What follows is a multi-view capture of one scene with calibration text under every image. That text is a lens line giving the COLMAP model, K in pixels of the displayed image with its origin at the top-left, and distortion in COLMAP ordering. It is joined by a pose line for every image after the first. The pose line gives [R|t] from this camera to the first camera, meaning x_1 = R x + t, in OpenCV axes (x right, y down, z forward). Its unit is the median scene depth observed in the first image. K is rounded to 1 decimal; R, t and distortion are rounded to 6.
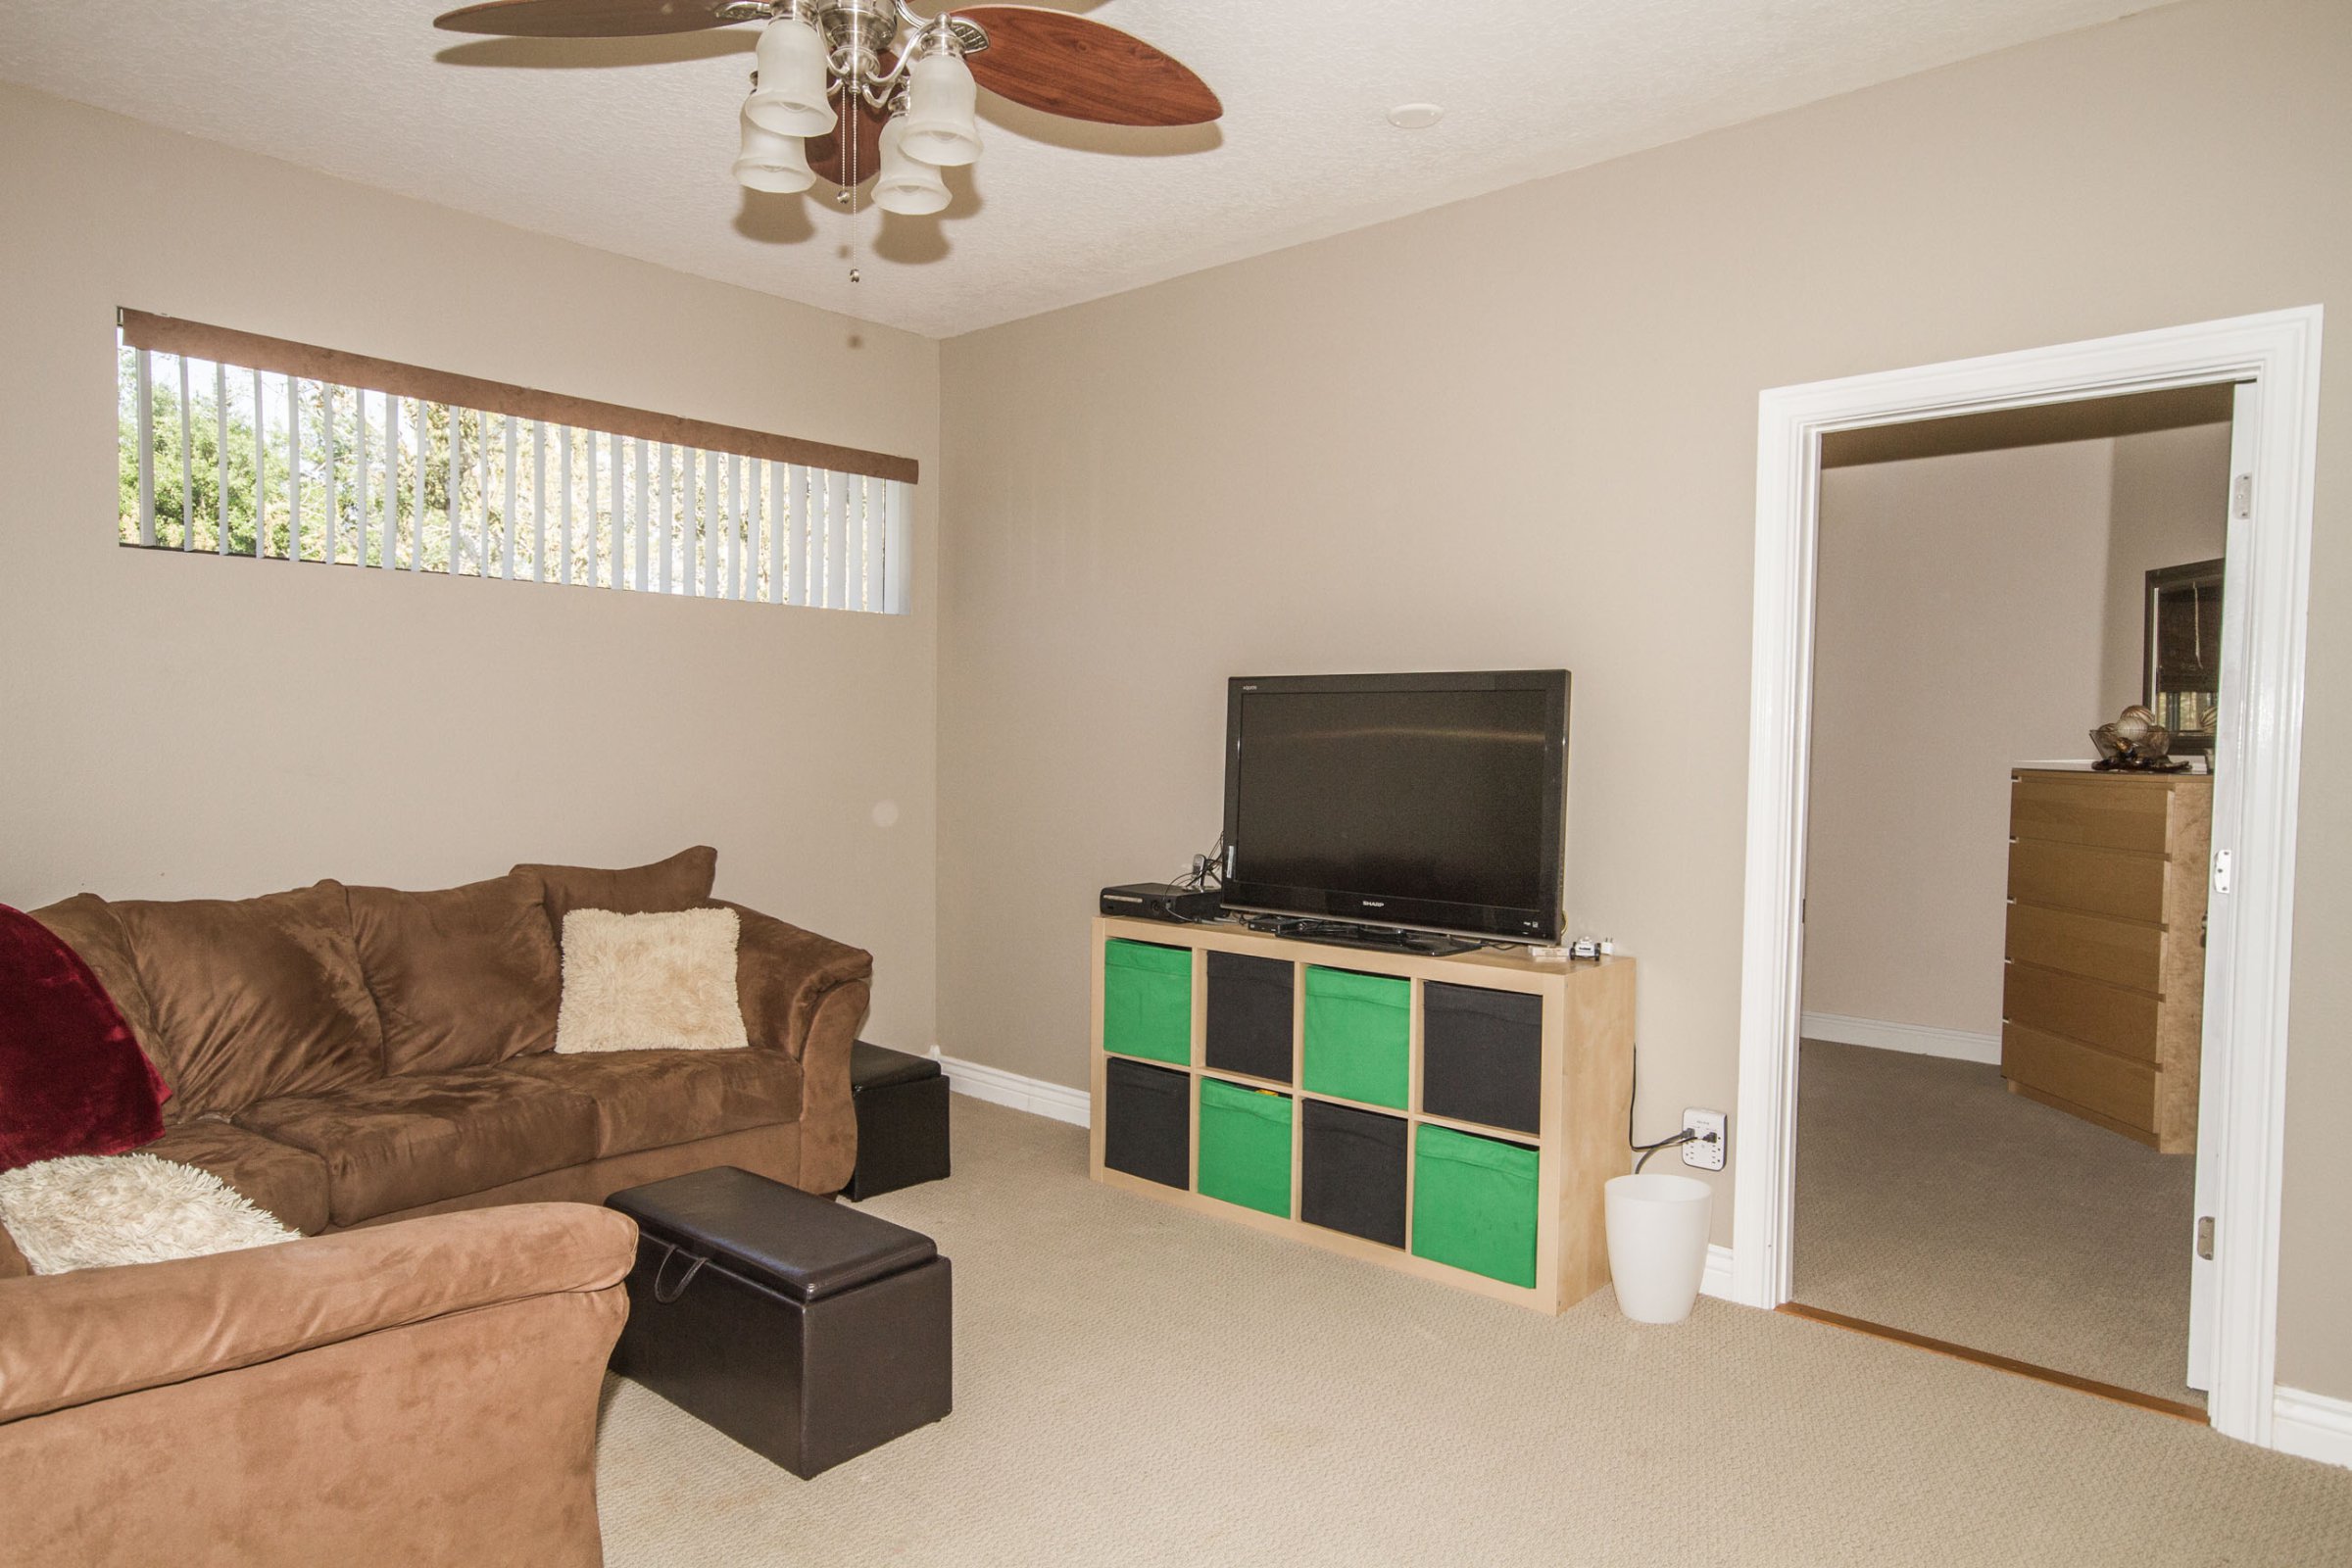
lens RADIAL K [[1431.5, 0, 1180.4], [0, 1431.5, 787.9], [0, 0, 1]] dist [0.022318, 0.004840]
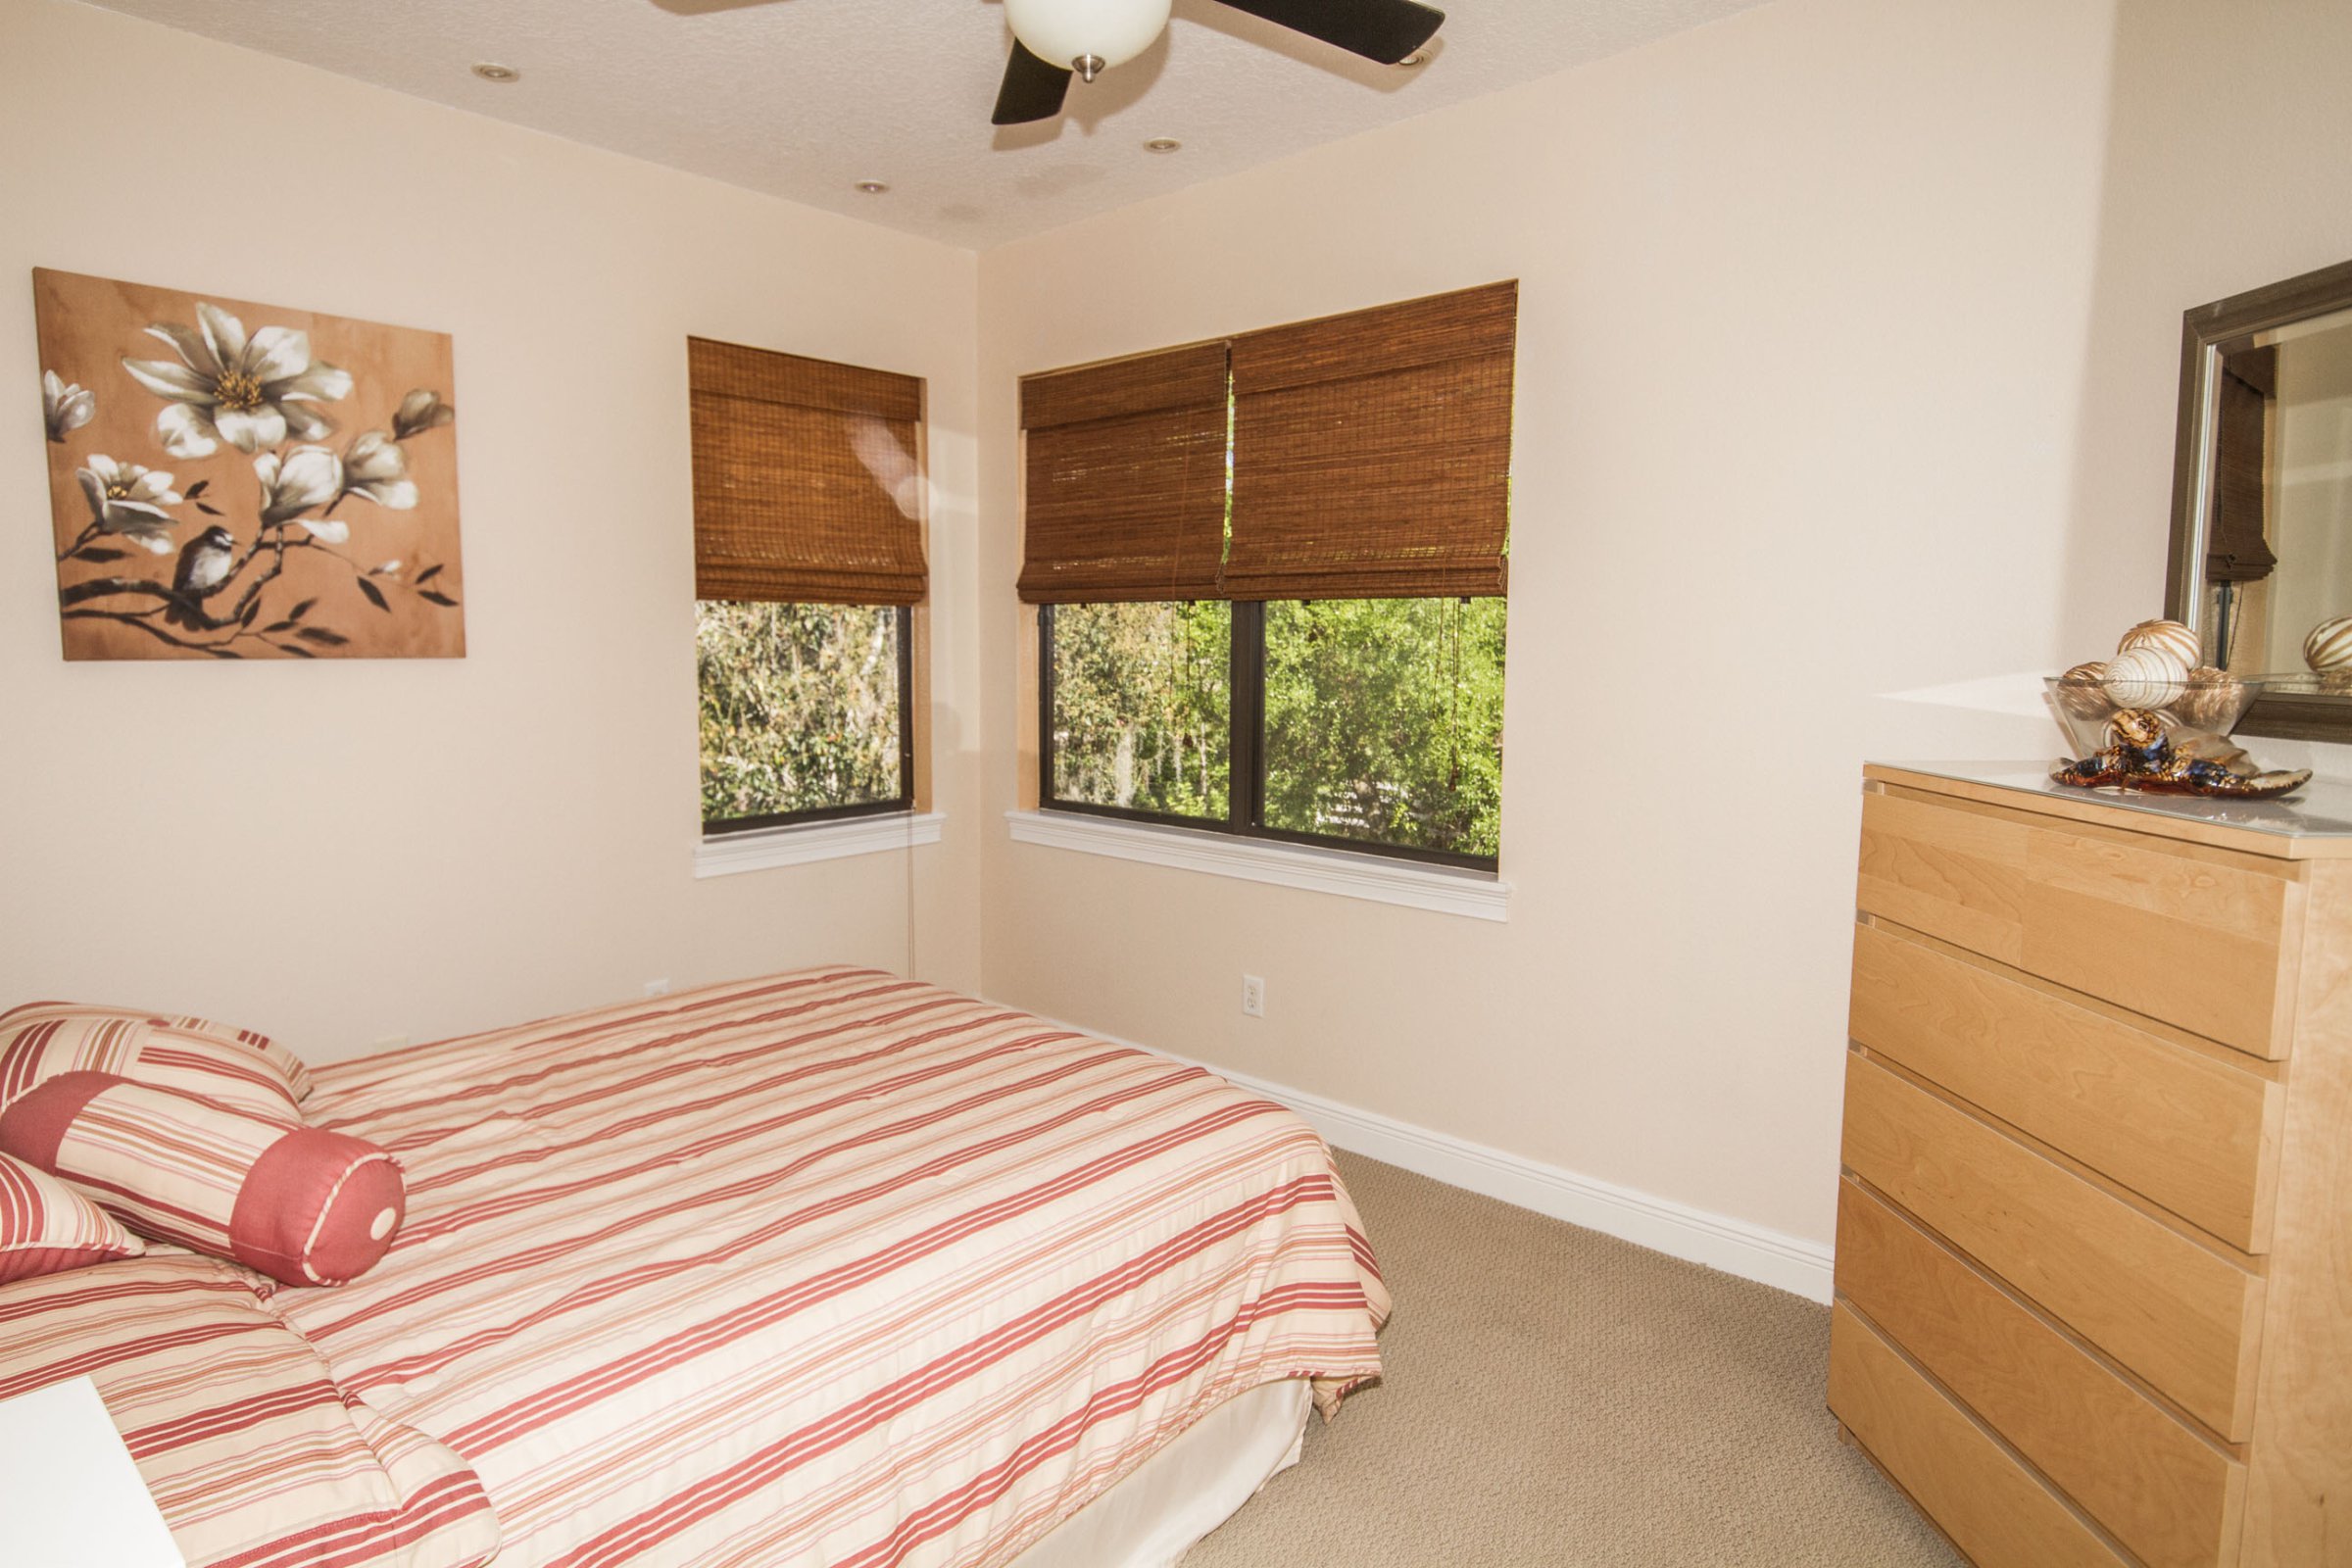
lens RADIAL K [[1291.0, 0, 1170.6], [0, 1291.0, 783.1], [0, 0, 1]] dist [0.023059, 0.001067]
pose [[0.999919, -0.010337, 0.007399, 0.381648], [0.009670, 0.996328, 0.085067, -0.046517], [-0.008251, -0.084989, 0.996348, 0.638983]]
